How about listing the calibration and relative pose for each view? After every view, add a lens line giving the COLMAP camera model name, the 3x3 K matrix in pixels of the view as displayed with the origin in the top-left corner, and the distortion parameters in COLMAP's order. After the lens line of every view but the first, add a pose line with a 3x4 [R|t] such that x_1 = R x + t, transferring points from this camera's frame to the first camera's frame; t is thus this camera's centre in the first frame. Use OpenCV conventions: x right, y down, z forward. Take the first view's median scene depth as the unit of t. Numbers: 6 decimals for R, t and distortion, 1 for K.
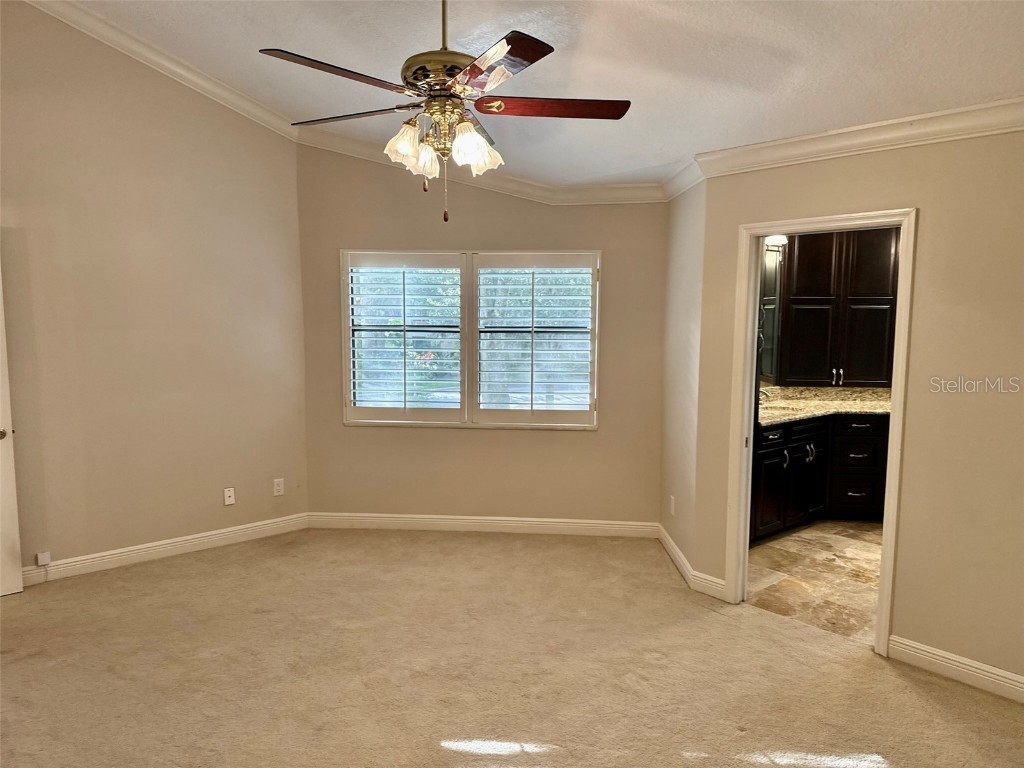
lens RADIAL K [[720.3, 0, 510.3], [0, 720.3, 387.4], [0, 0, 1]] dist [0.077132, -0.100978]
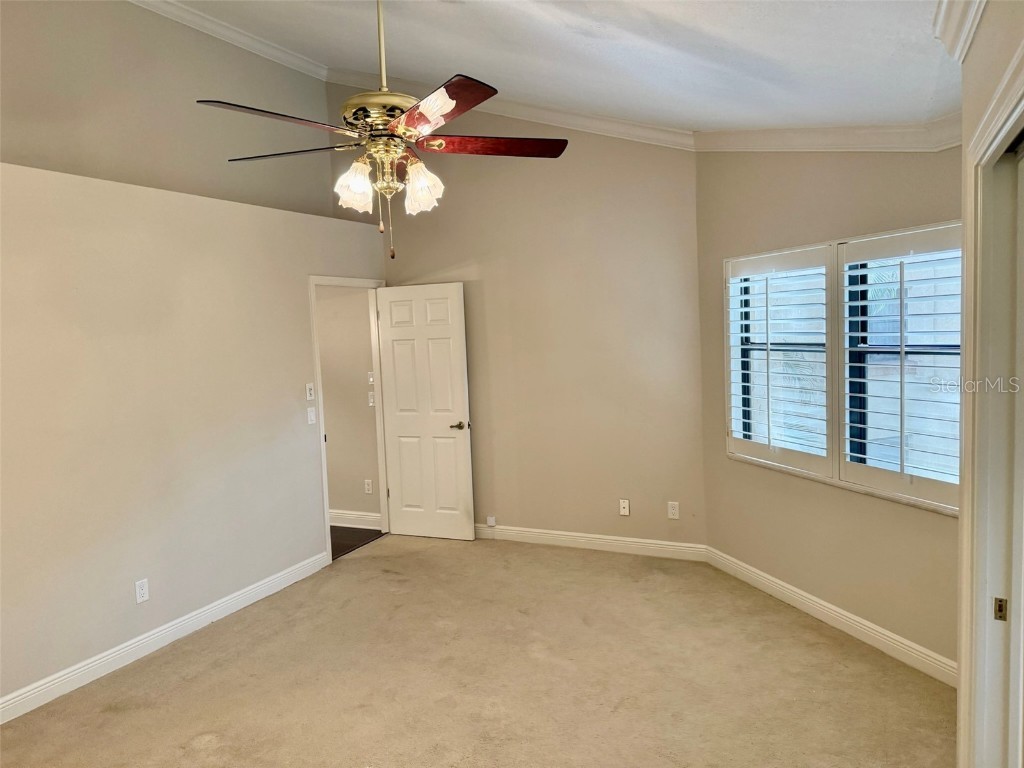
lens RADIAL K [[720.3, 0, 510.8], [0, 720.3, 380.2], [0, 0, 1]] dist [0.077132, -0.100978]
pose [[0.414012, 0.046205, -0.909098, 0.487303], [-0.063220, 0.997759, 0.021920, -0.045905], [0.908073, 0.048398, 0.416006, 0.412567]]
